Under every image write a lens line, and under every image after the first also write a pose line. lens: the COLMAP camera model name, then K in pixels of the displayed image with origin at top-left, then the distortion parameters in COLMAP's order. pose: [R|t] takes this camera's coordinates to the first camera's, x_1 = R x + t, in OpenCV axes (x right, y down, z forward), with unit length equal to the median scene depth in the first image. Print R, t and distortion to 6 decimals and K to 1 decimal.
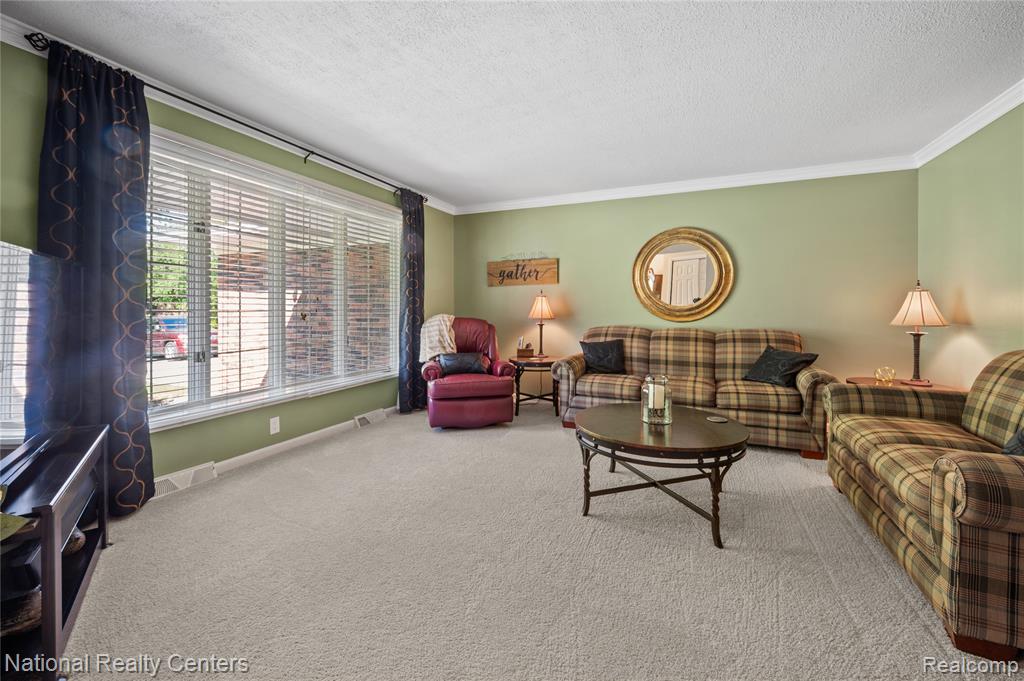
lens RADIAL K [[416.7, 0, 507.4], [0, 416.7, 307.8], [0, 0, 1]] dist [0.003208, 0.000261]
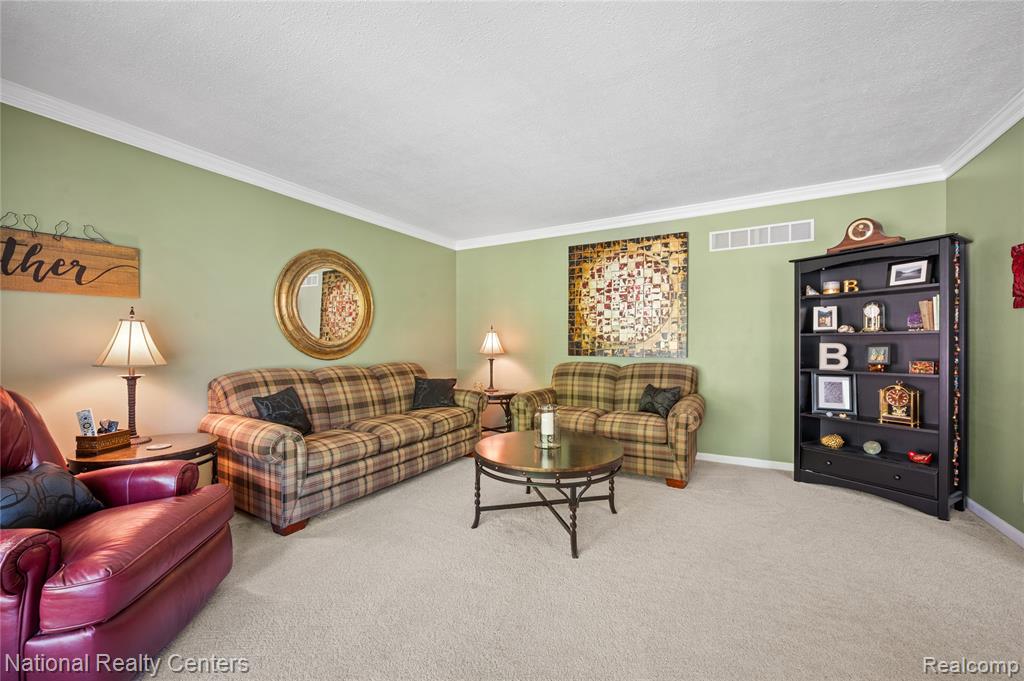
lens RADIAL K [[408.7, 0, 509.2], [0, 408.7, 347.3], [0, 0, 1]] dist [-0.000948, -0.000042]
pose [[0.096122, -0.004139, 0.995361, -0.413278], [0.018097, 0.999833, 0.002410, 0.013502], [-0.995205, 0.017782, 0.096181, 0.594354]]
